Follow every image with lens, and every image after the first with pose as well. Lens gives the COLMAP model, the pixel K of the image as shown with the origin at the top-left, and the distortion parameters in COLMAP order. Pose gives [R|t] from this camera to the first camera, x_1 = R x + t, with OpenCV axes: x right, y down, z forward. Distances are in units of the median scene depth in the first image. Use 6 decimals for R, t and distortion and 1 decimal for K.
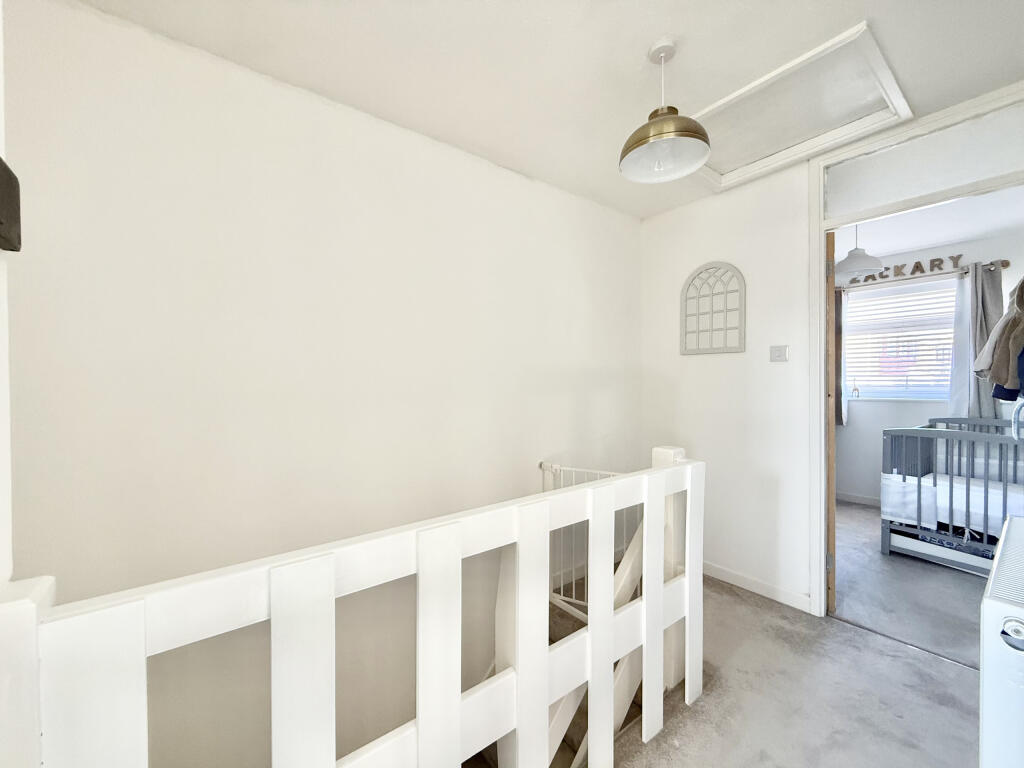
lens RADIAL K [[406.0, 0, 510.1], [0, 406.0, 384.3], [0, 0, 1]] dist [-0.000005, -0.000385]
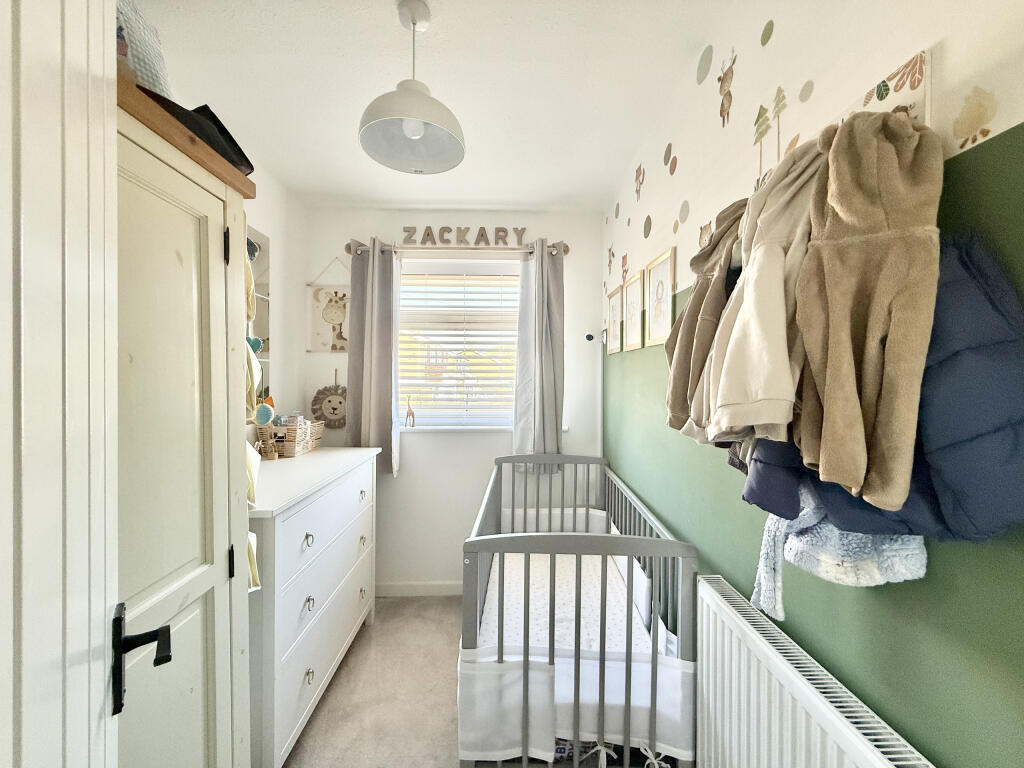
lens RADIAL K [[406.0, 0, 510.1], [0, 406.0, 384.3], [0, 0, 1]] dist [-0.000005, -0.000385]
pose [[0.583537, 0.004059, 0.812076, 0.500579], [-0.001870, 0.999992, -0.003654, -0.036817], [-0.812084, 0.000614, 0.583540, 0.589738]]
